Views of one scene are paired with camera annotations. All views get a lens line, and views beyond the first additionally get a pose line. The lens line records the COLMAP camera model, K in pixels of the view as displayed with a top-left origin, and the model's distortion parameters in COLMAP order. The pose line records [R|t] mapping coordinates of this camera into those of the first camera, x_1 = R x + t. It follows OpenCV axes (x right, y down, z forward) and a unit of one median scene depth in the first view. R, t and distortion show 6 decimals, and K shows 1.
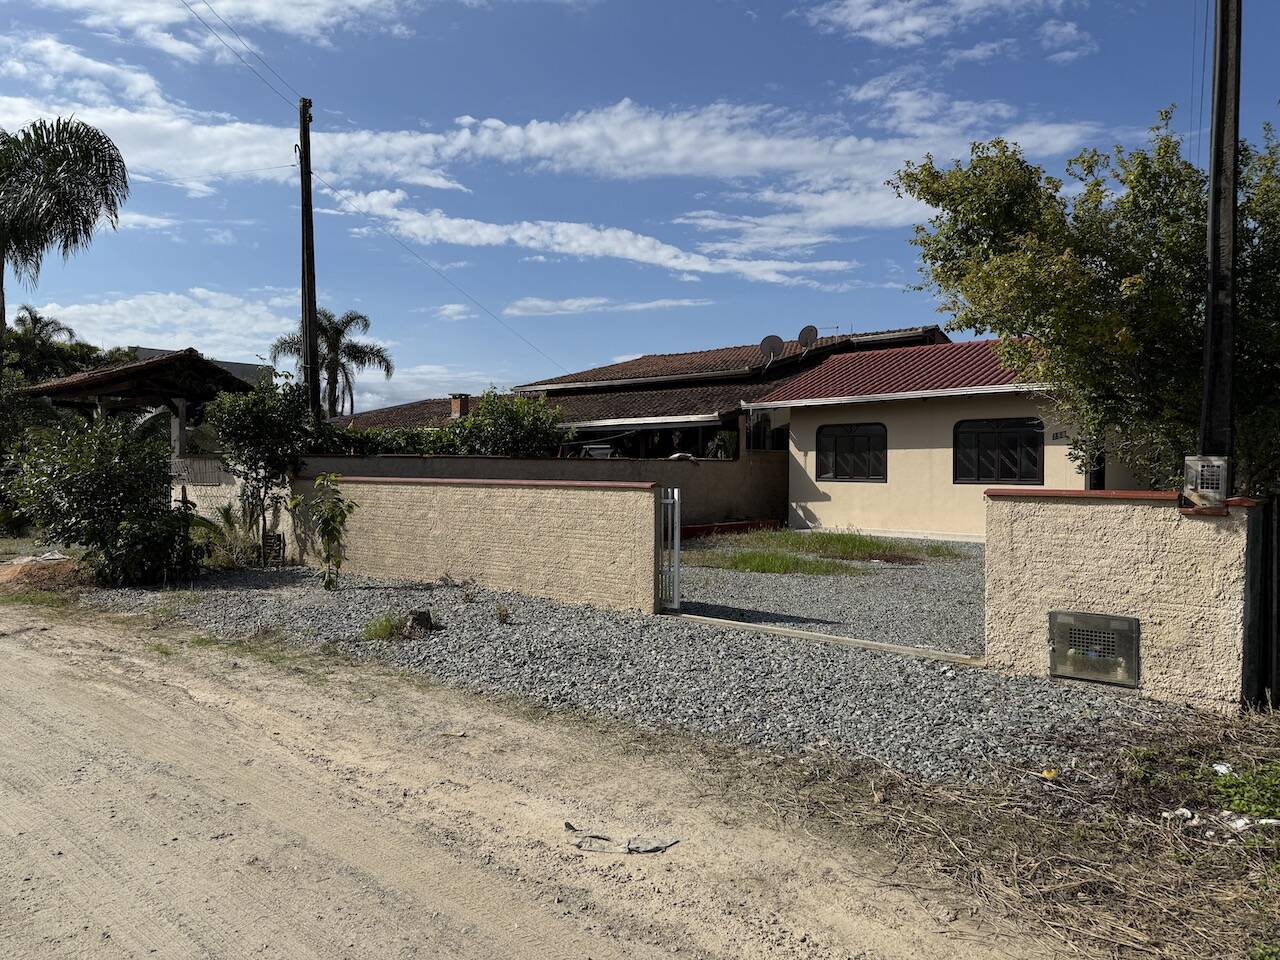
lens RADIAL K [[893.1, 0, 635.8], [0, 893.1, 455.3], [0, 0, 1]] dist [0.048816, -0.050300]
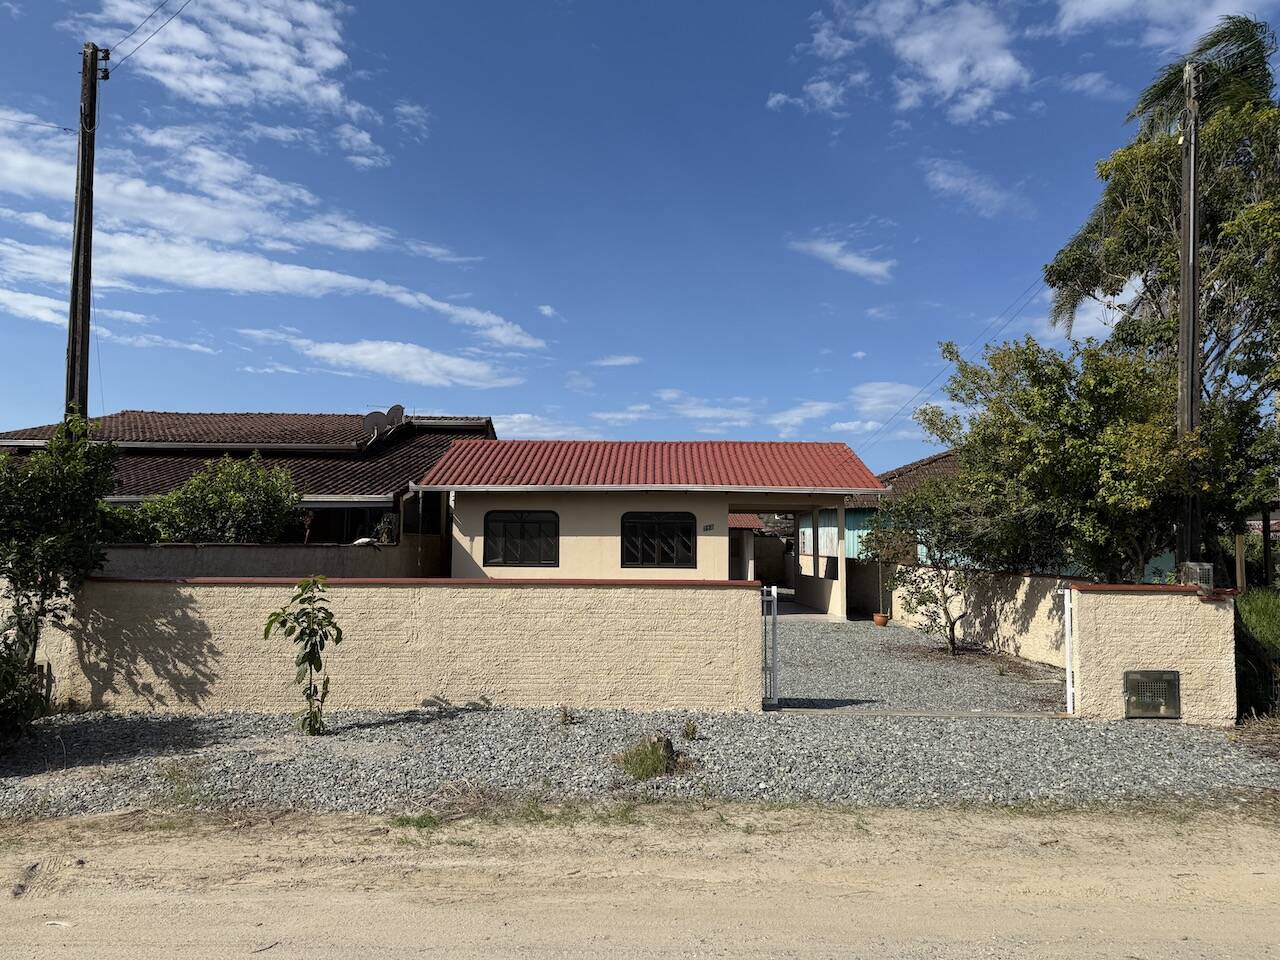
lens RADIAL K [[893.1, 0, 631.4], [0, 893.1, 472.7], [0, 0, 1]] dist [0.048816, -0.050300]
pose [[0.745040, 0.057836, 0.664507, -0.384023], [-0.015702, 0.997478, -0.069212, -0.010080], [-0.666835, 0.041131, 0.744070, 0.160184]]
